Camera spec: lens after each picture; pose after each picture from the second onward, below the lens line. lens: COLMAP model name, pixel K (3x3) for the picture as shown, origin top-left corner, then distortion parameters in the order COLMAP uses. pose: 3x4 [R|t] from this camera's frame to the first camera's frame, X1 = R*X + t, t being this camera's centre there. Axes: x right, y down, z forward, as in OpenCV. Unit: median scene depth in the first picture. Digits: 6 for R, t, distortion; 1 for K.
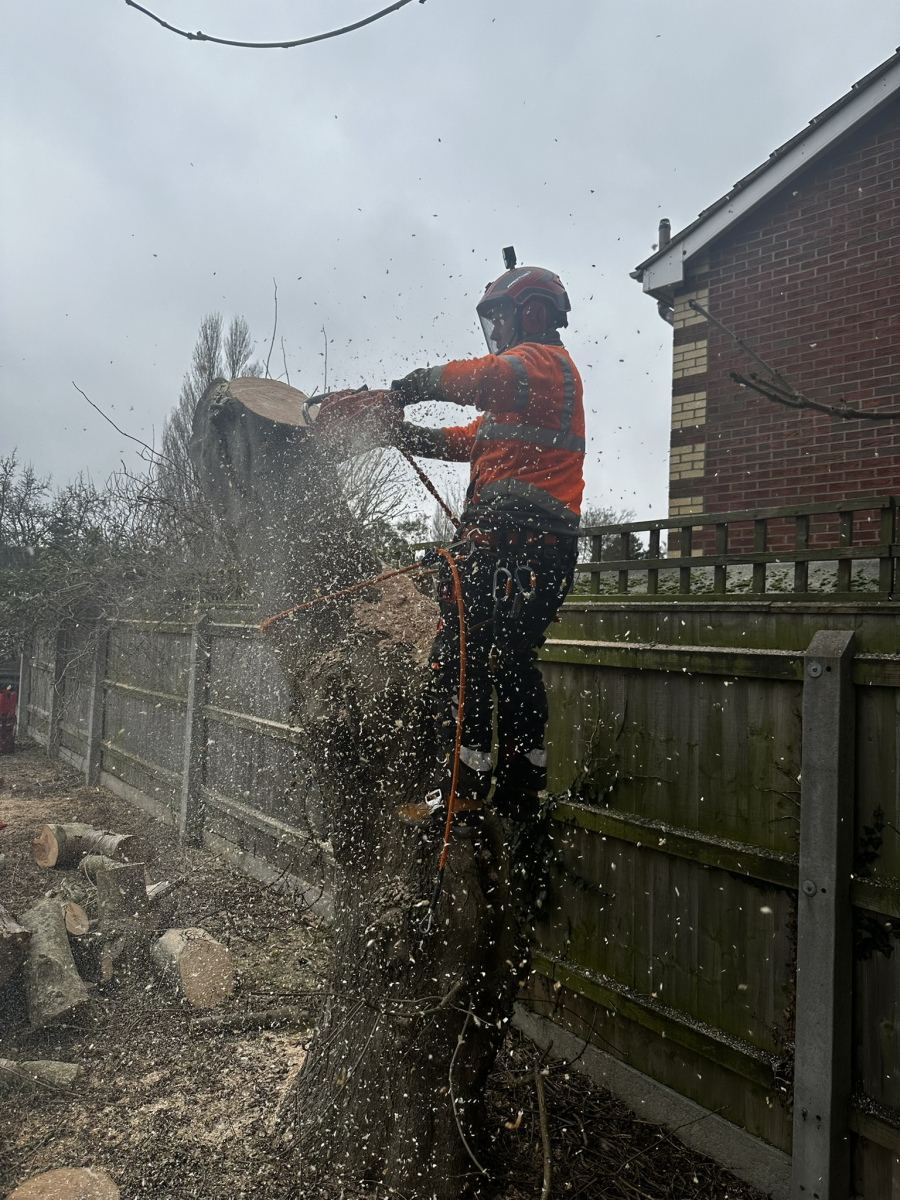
lens RADIAL K [[868.4, 0, 456.8], [0, 868.4, 592.7], [0, 0, 1]] dist [0.009033, -0.035784]
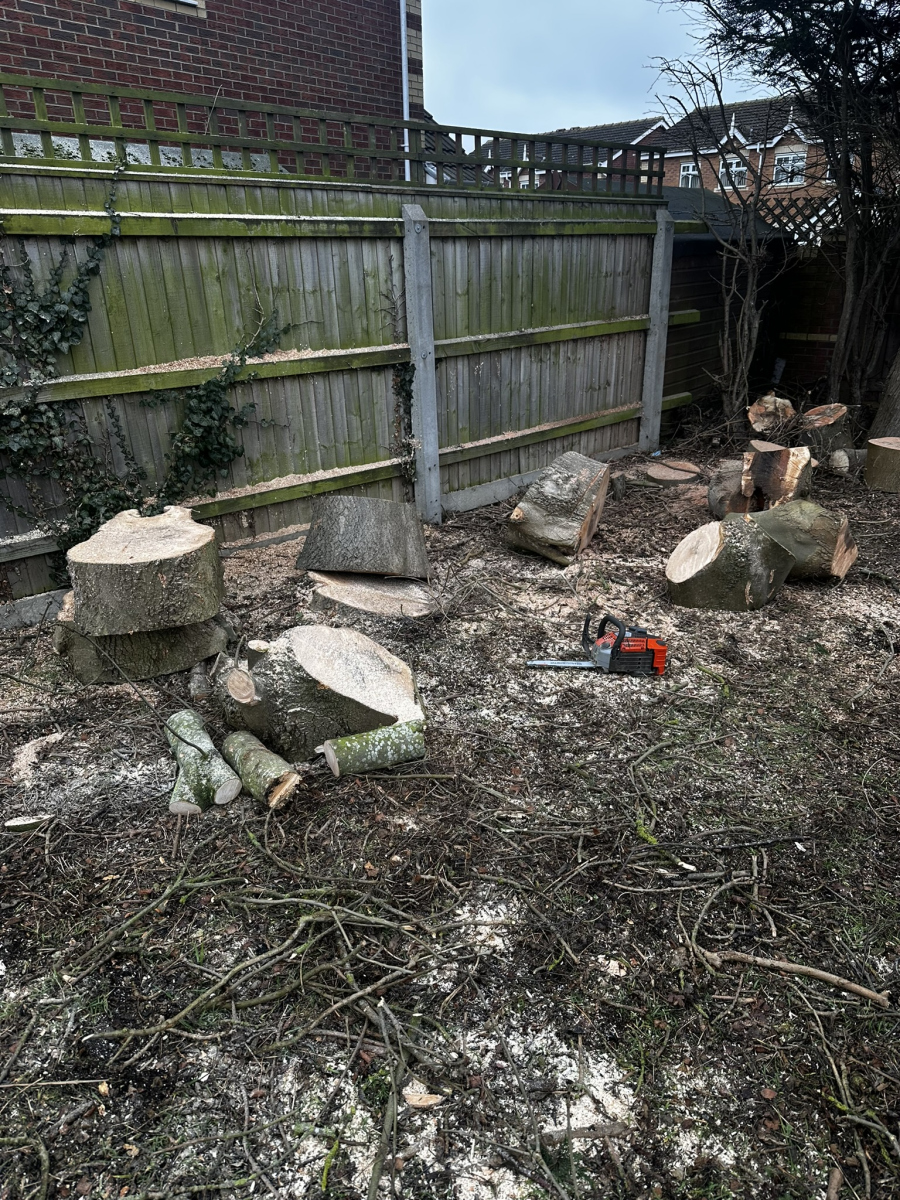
lens RADIAL K [[868.4, 0, 430.4], [0, 868.4, 605.4], [0, 0, 1]] dist [0.009033, -0.035784]
pose [[-0.127233, -0.402137, 0.906696, -1.204044], [-0.034146, 0.915359, 0.401187, 0.063860], [-0.991285, 0.020084, -0.130195, 0.974989]]
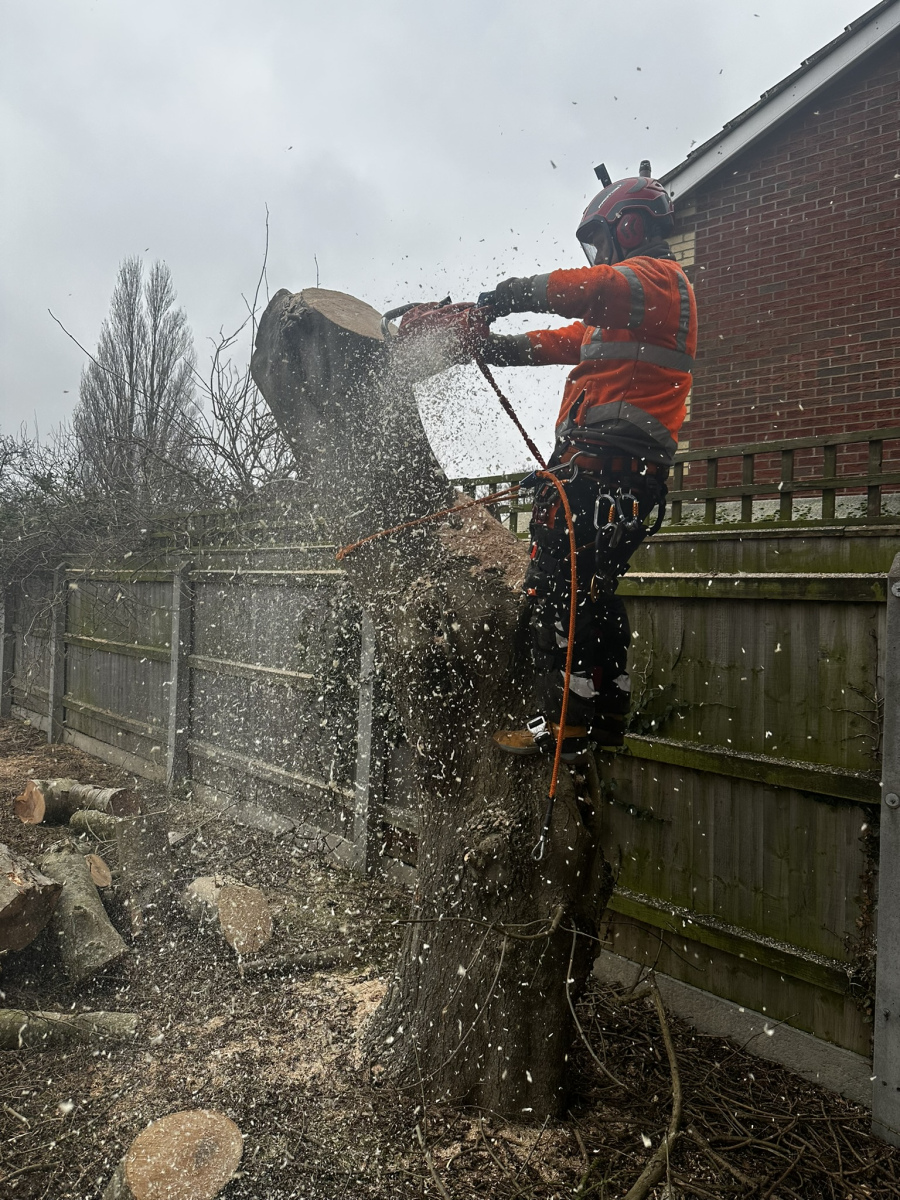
lens RADIAL K [[868.4, 0, 470.8], [0, 868.4, 596.4], [0, 0, 1]] dist [0.009033, -0.035784]
pose [[0.995120, -0.010592, 0.098101, -0.150437], [0.005456, 0.998607, 0.052476, 0.031882], [-0.098521, -0.051685, 0.993792, 0.028178]]
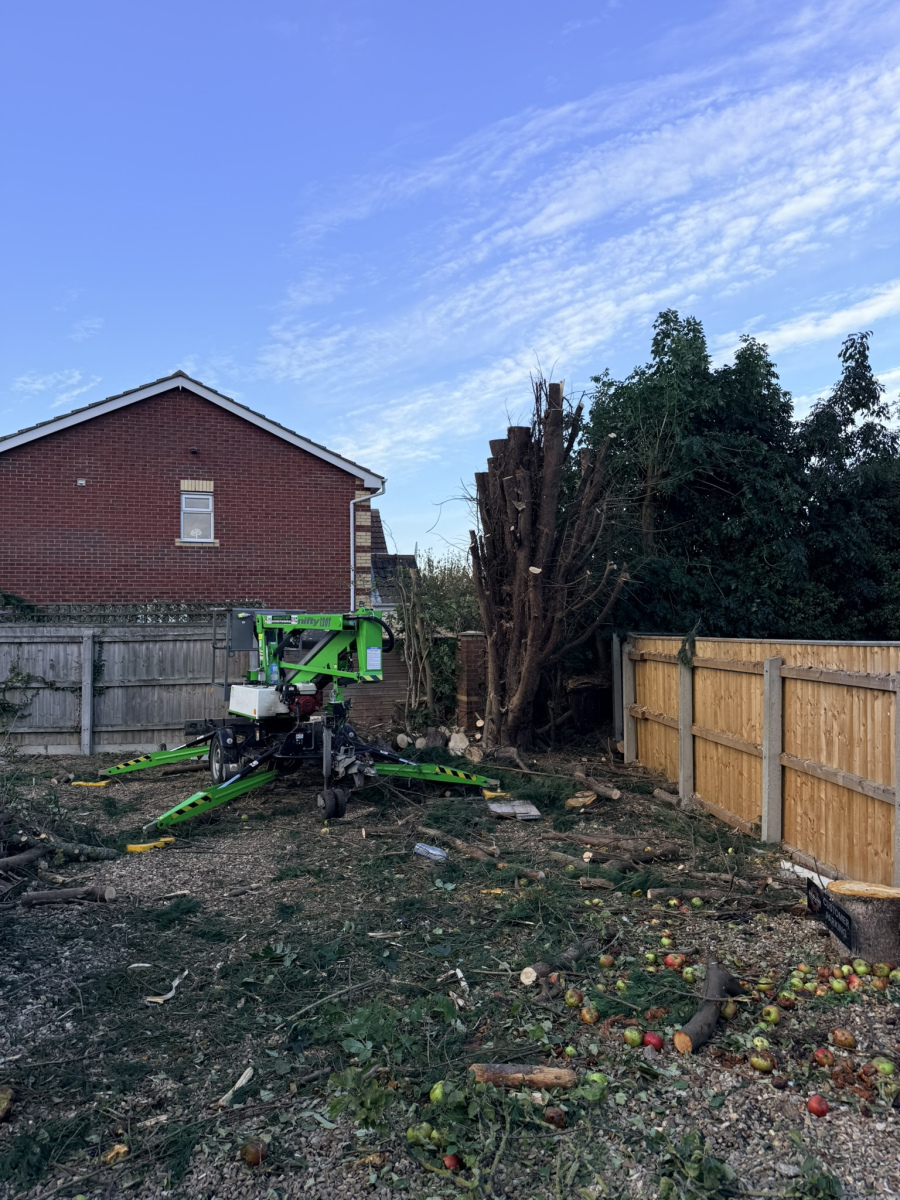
lens RADIAL K [[830.8, 0, 451.0], [0, 830.8, 602.3], [0, 0, 1]] dist [0.004369, 0.000485]
pose [[0.540515, -0.003143, 0.841328, -1.895002], [-0.008229, 0.999925, 0.009021, -0.138264], [-0.841294, -0.011799, 0.540449, -2.553637]]
